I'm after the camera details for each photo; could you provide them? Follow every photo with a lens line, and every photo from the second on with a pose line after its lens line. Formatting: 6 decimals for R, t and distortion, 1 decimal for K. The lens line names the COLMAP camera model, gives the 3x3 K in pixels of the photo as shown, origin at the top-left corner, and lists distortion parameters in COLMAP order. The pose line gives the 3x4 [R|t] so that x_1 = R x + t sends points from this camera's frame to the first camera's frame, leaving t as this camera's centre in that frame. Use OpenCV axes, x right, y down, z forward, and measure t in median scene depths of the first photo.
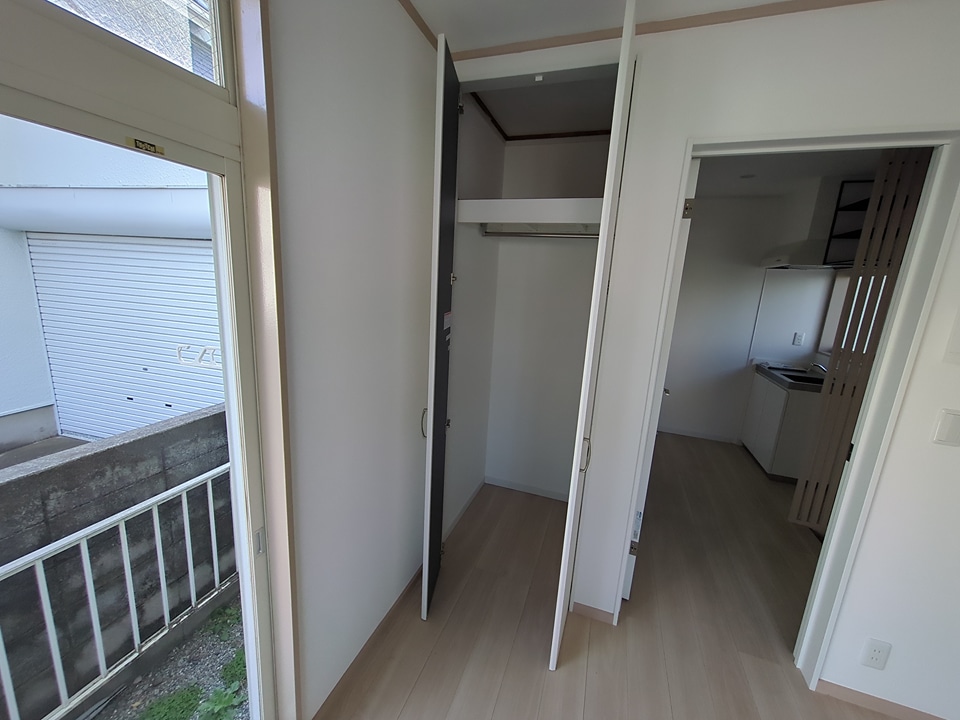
lens RADIAL K [[381.8, 0, 477.2], [0, 381.8, 354.5], [0, 0, 1]] dist [0.006841, -0.000260]
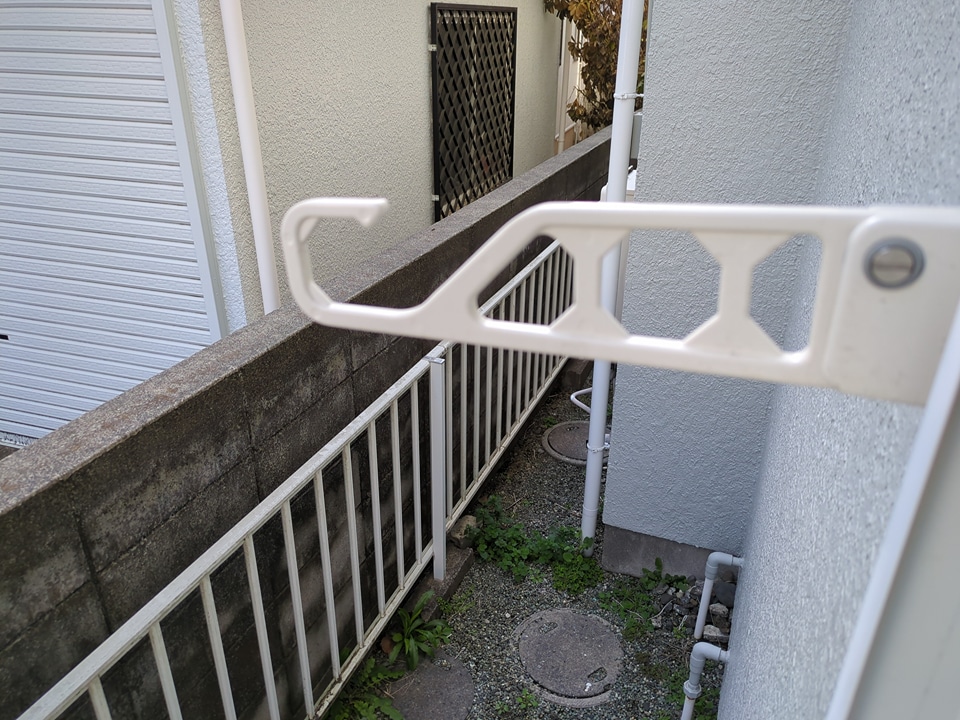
lens RADIAL K [[719.2, 0, 480.8], [0, 719.2, 363.1], [0, 0, 1]] dist [-0.000918, -0.000842]
pose [[0.997738, -0.029904, -0.060199, -0.430950], [0.043412, 0.970430, 0.237449, -0.017691], [0.051318, -0.239525, 0.969533, 0.446396]]
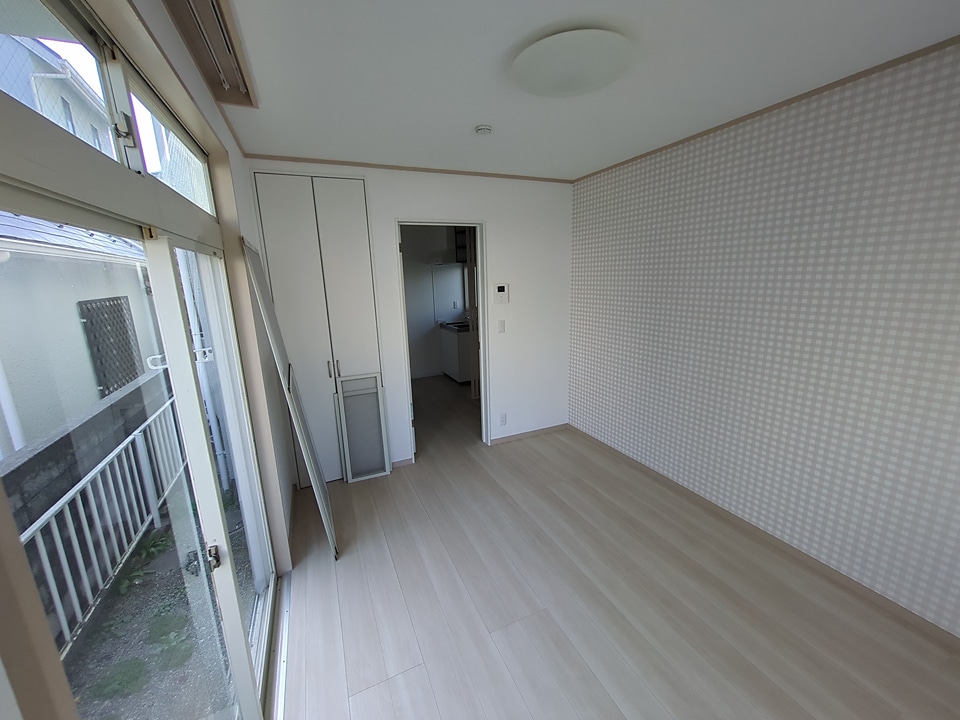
lens RADIAL K [[381.8, 0, 479.0], [0, 381.8, 359.3], [0, 0, 1]] dist [0.006841, -0.000260]
pose [[0.717867, -0.229056, 0.657420, -0.527298], [0.207795, 0.971776, 0.111682, 0.056384], [-0.664446, 0.056436, 0.745202, -0.648075]]
